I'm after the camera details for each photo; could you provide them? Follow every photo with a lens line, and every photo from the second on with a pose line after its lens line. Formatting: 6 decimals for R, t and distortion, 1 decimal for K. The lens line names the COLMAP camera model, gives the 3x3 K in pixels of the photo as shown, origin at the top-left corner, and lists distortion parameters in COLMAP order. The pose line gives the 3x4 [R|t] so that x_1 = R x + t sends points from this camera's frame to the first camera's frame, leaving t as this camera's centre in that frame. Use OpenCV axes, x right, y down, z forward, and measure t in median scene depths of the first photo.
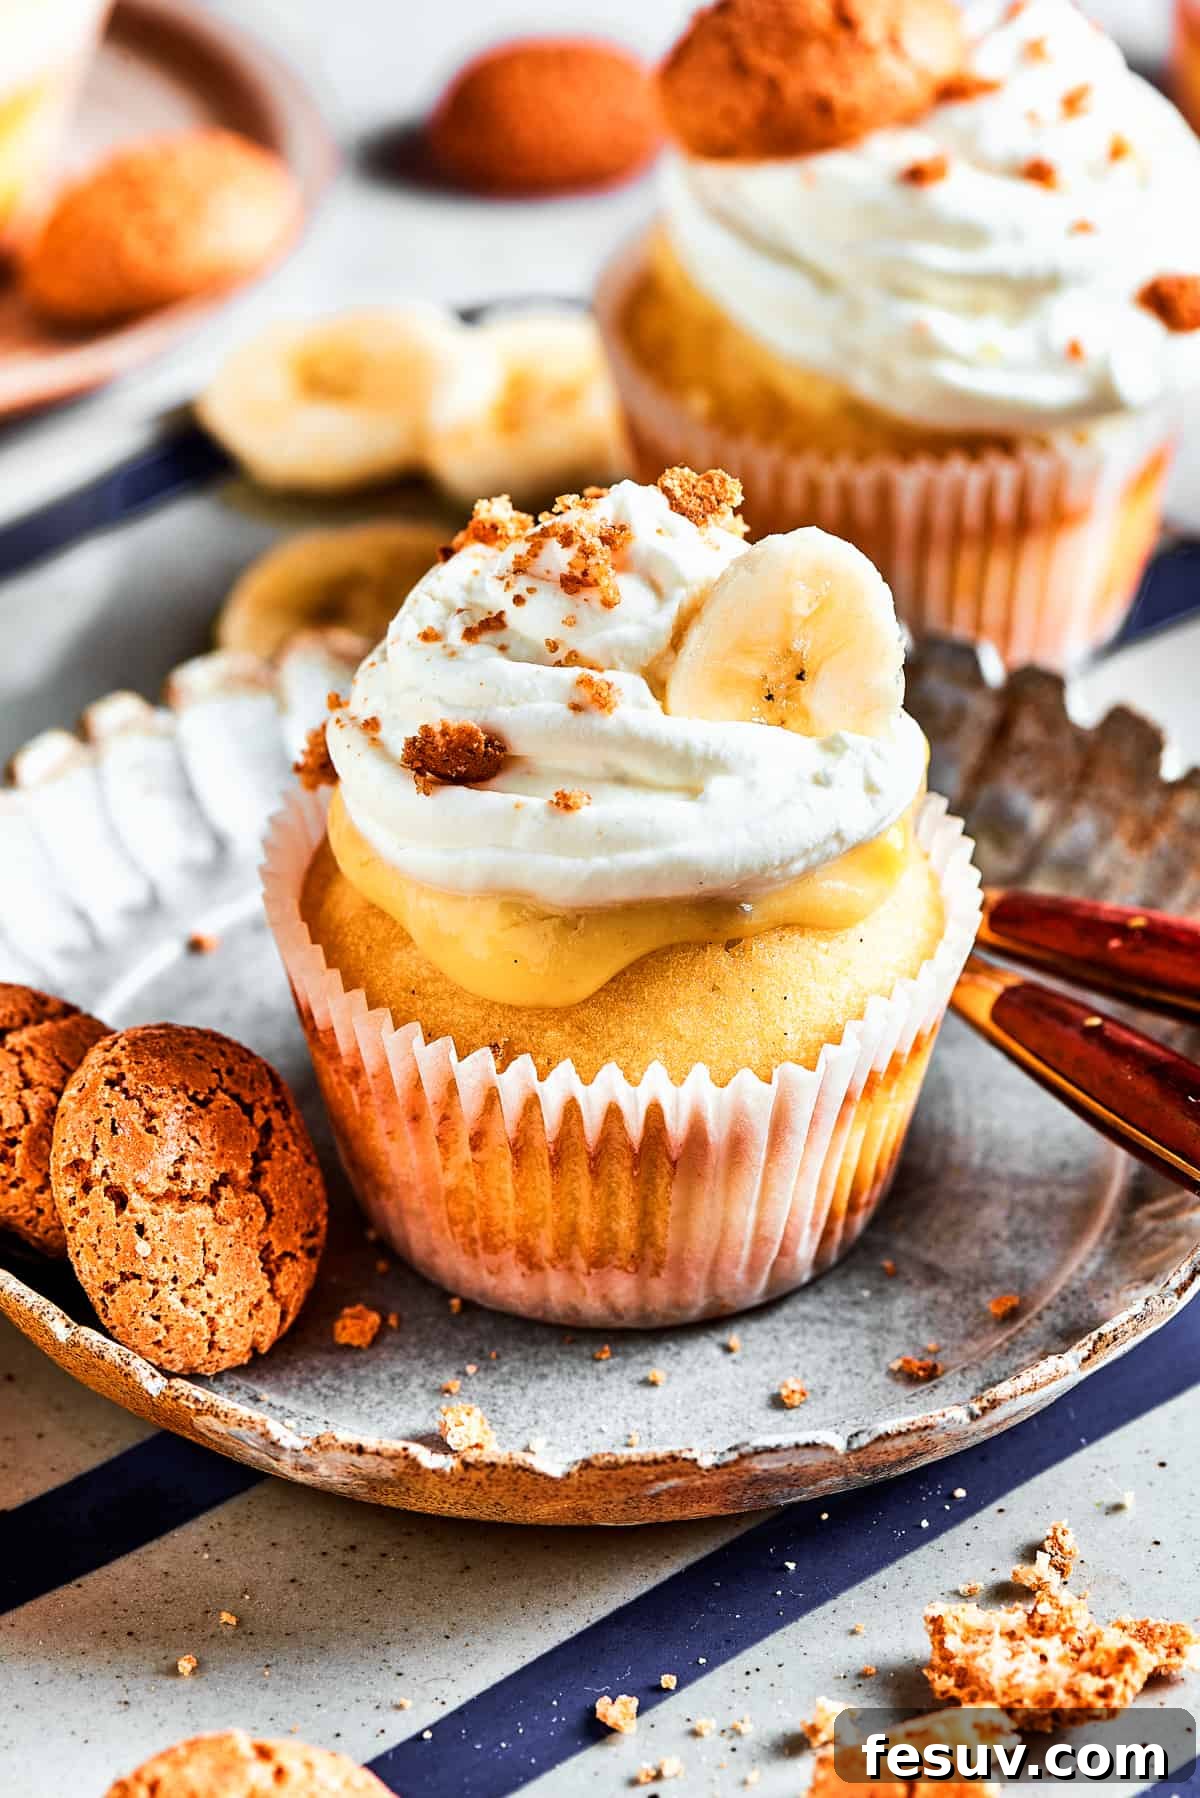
lens RADIAL K [[7474.4, 0, 594.3], [0, 7474.4, 898.3], [0, 0, 1]] dist [-0.137622, 0.000000]
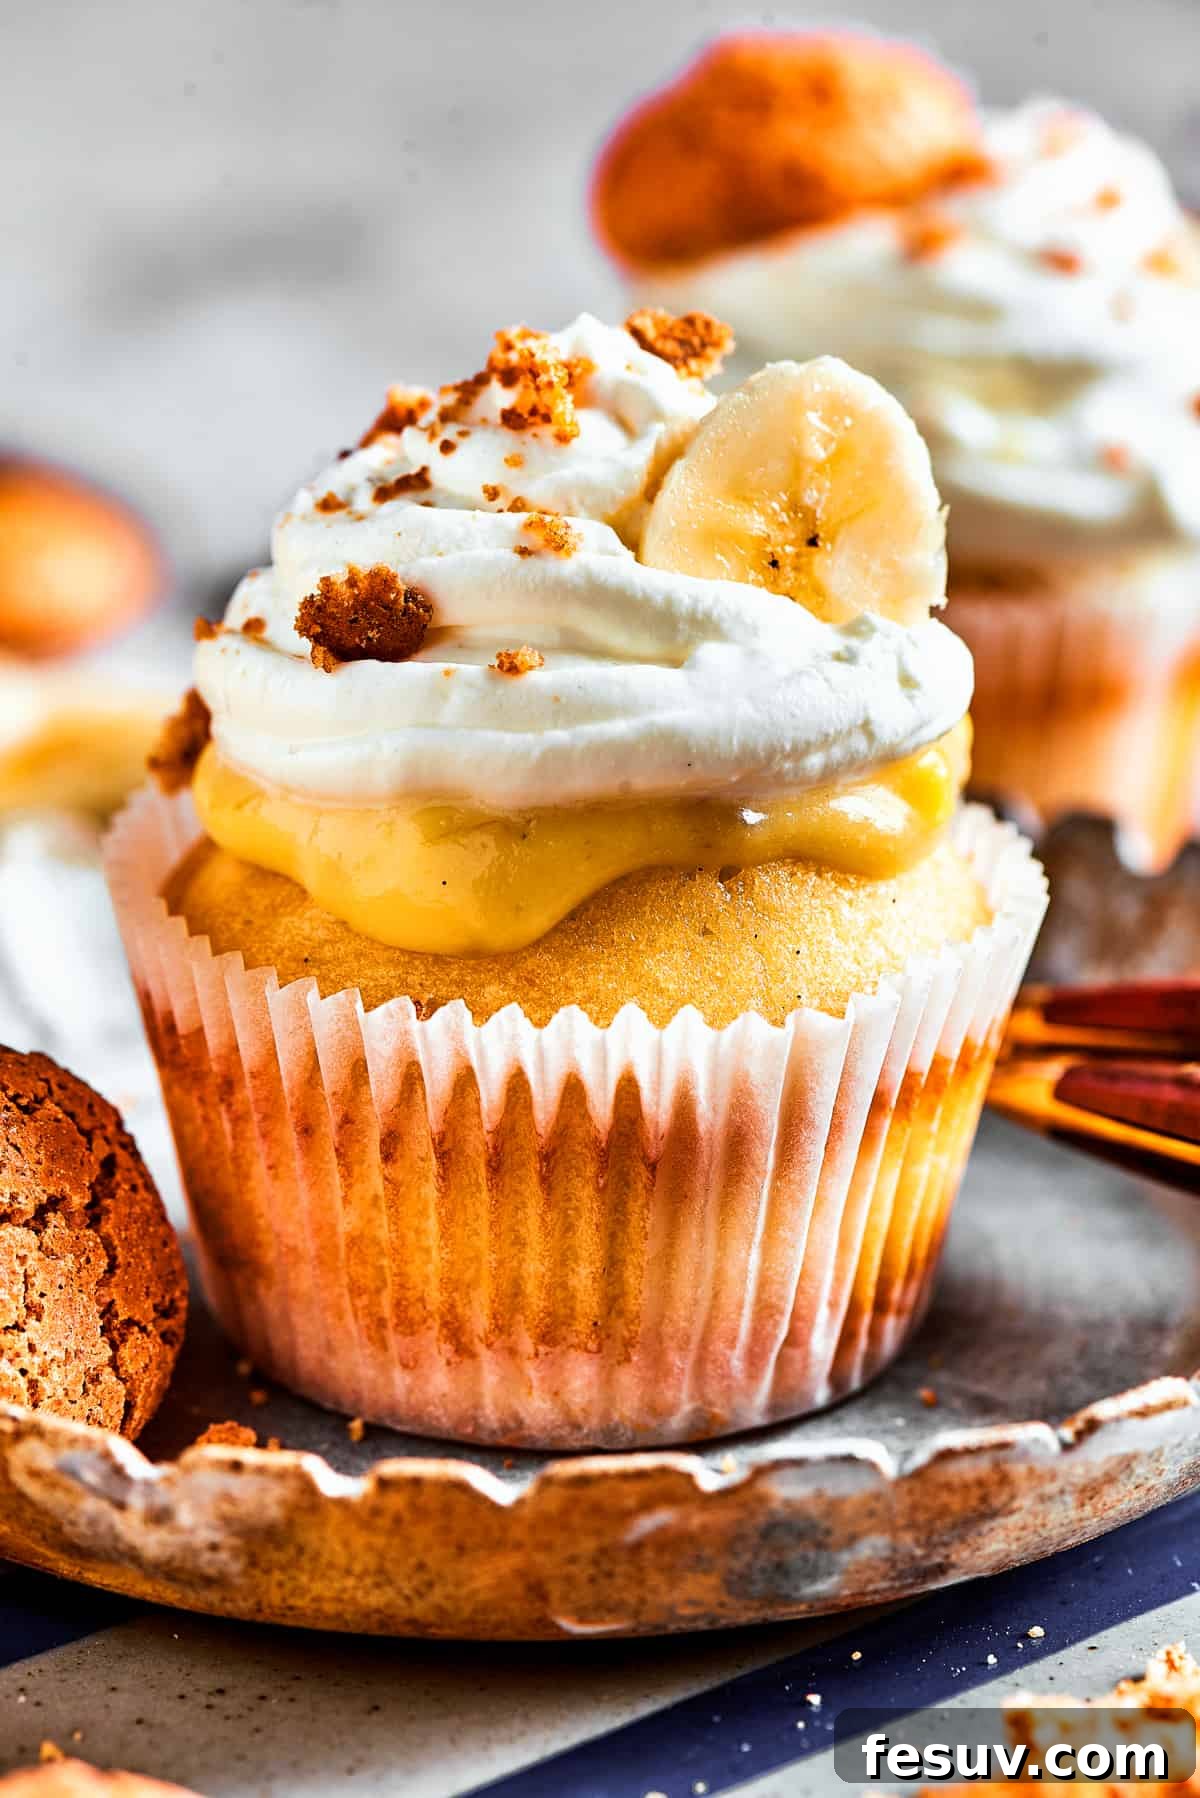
lens RADIAL K [[7474.4, 0, 607.2], [0, 7474.4, 899.8], [0, 0, 1]] dist [-0.137622, 0.000000]
pose [[0.999523, 0.002365, 0.030806, -0.017115], [0.005843, 0.964601, -0.263648, 0.207228], [-0.030339, 0.263702, 0.964127, 0.266842]]
